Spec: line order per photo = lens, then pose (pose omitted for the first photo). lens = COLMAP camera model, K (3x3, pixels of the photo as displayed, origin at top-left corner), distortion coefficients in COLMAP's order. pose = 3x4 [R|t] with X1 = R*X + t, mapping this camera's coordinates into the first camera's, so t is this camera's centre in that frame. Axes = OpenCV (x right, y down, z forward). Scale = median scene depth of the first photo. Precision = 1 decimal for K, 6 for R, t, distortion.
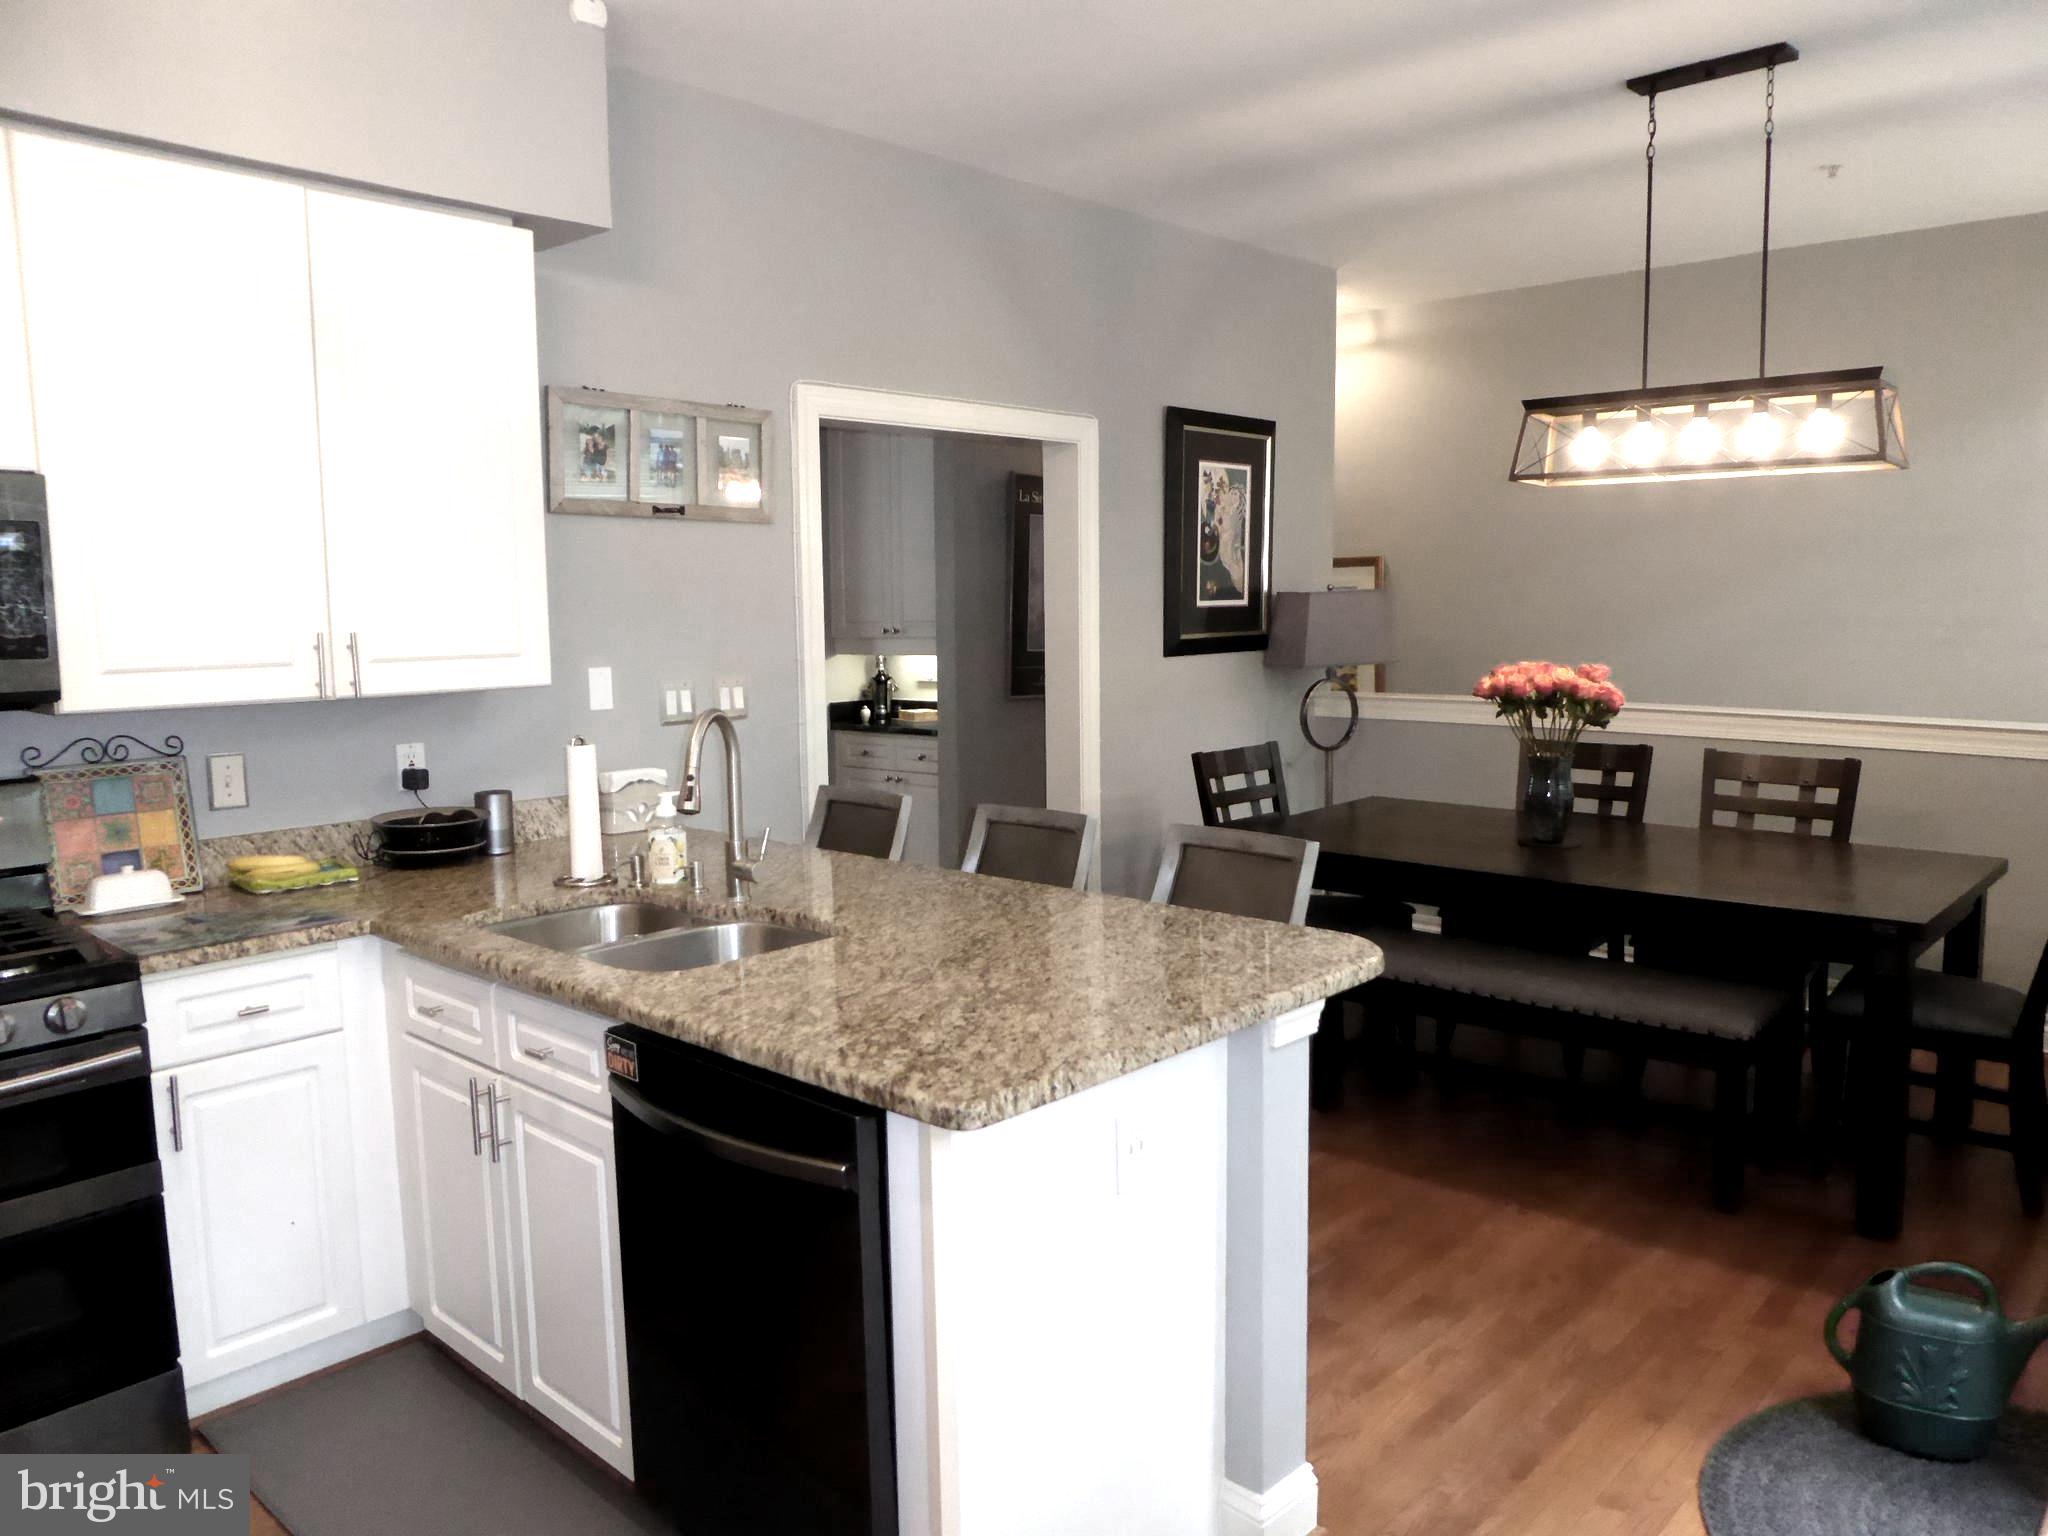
lens RADIAL K [[1477.4, 0, 1033.6], [0, 1477.4, 728.5], [0, 0, 1]] dist [-0.019625, -0.005239]
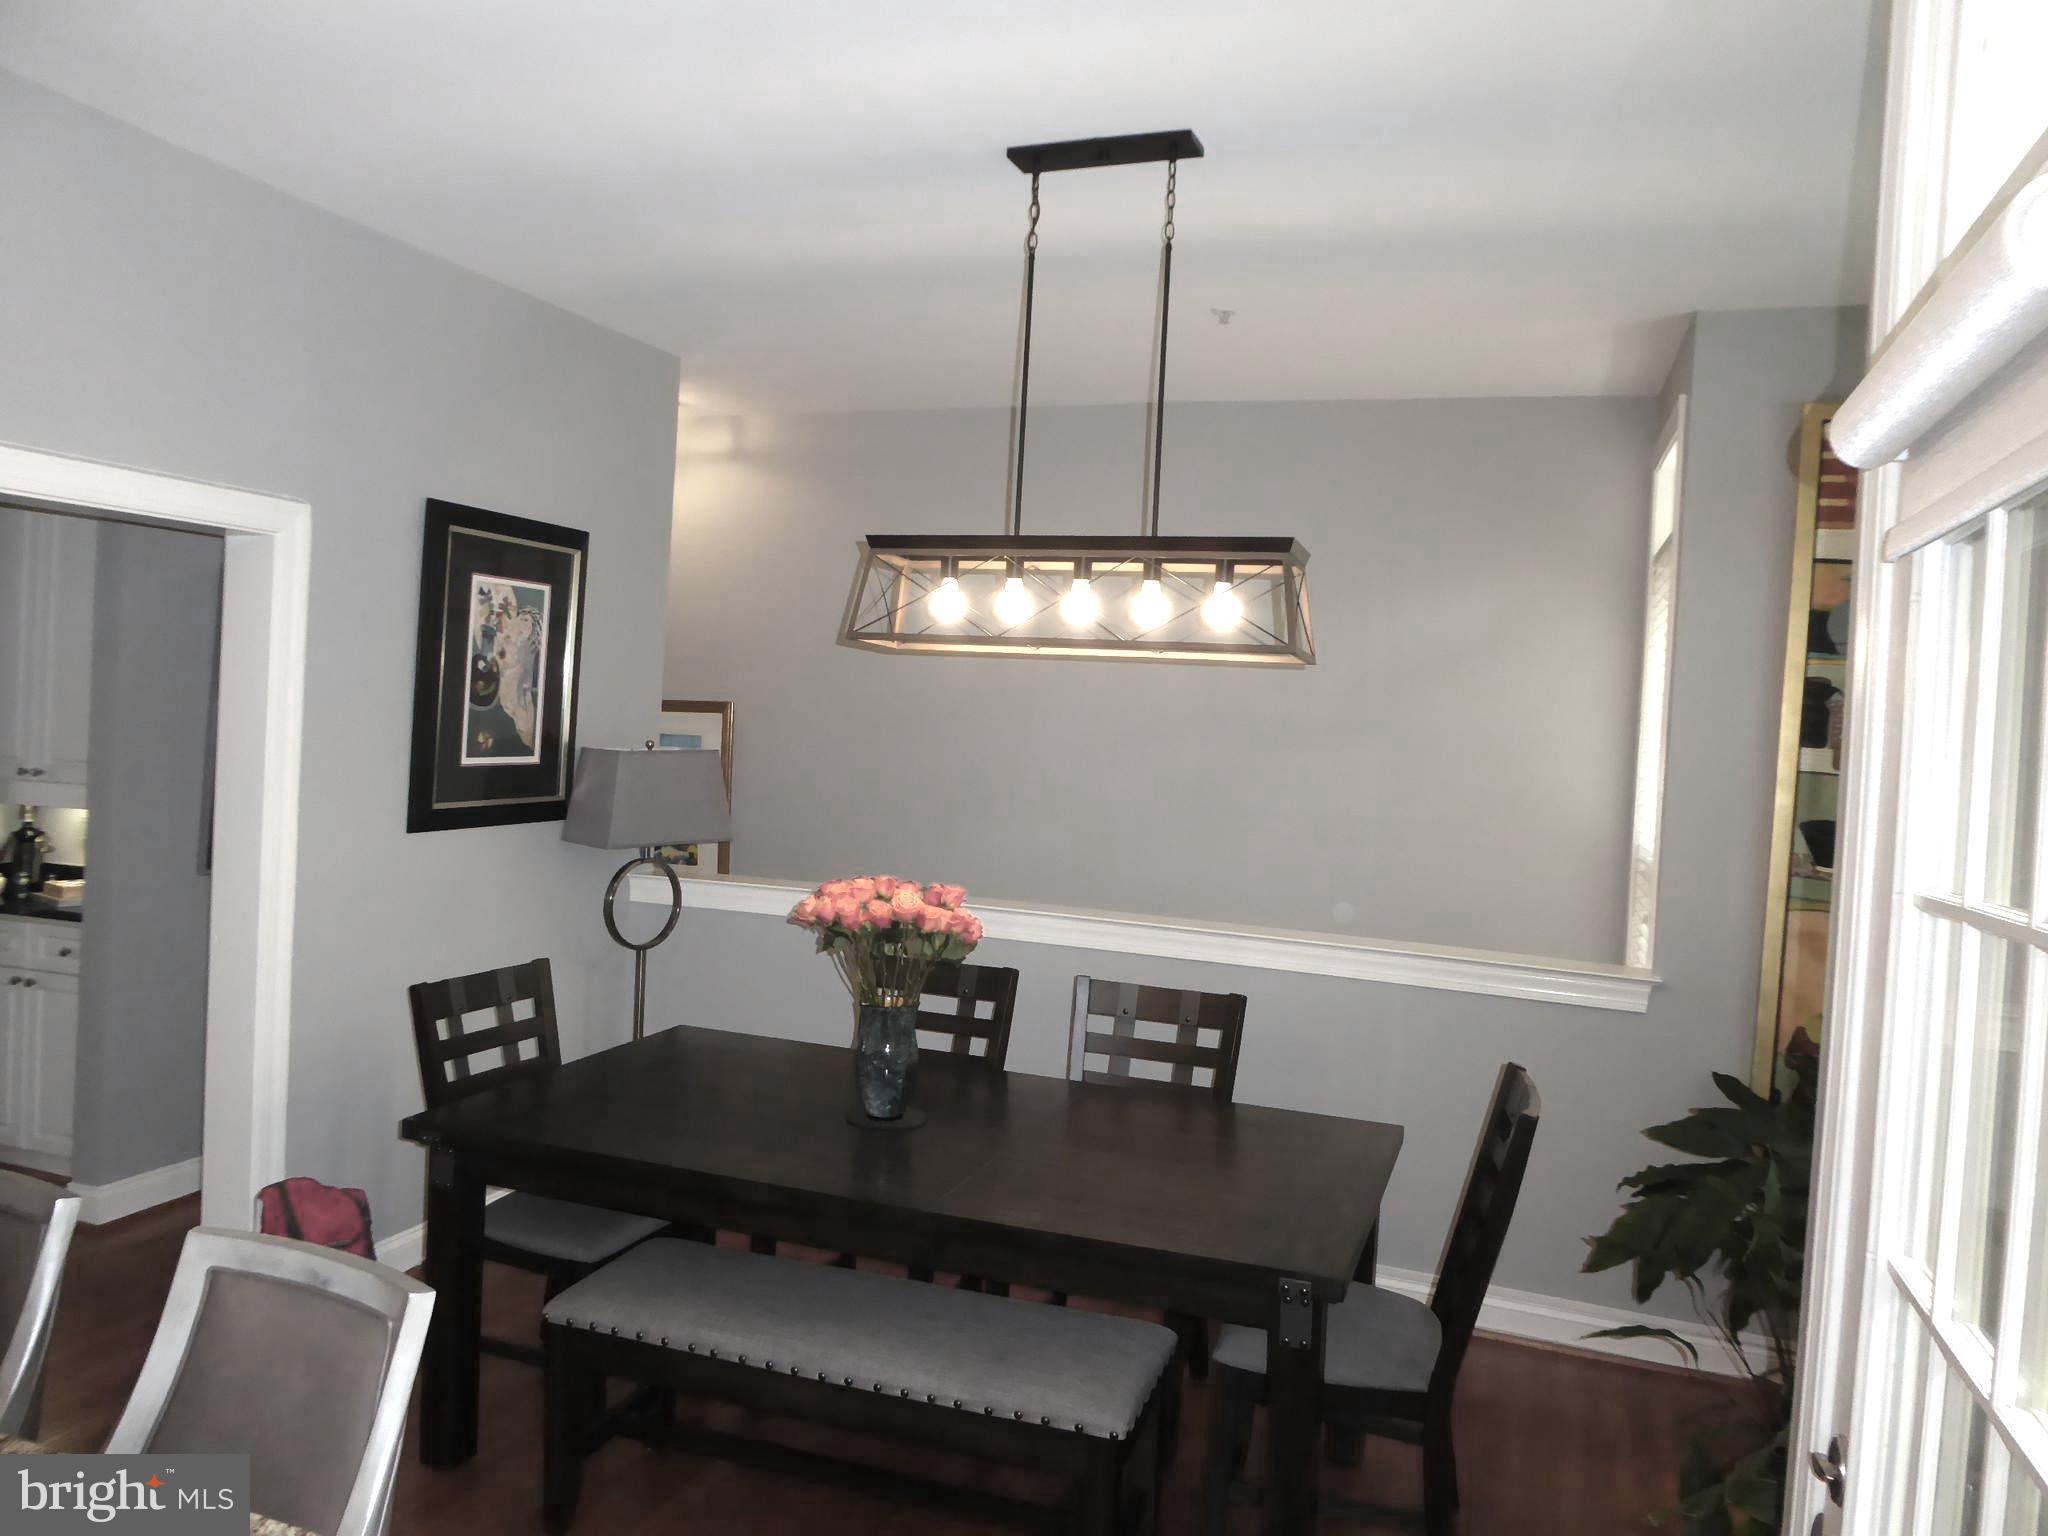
lens RADIAL K [[1486.5, 0, 1027.4], [0, 1486.5, 758.8], [0, 0, 1]] dist [-0.032266, -0.005577]
pose [[0.922074, 0.045494, 0.384329, 0.098035], [-0.022489, 0.997687, -0.064144, -0.049789], [-0.386359, 0.050503, 0.920965, 0.220823]]
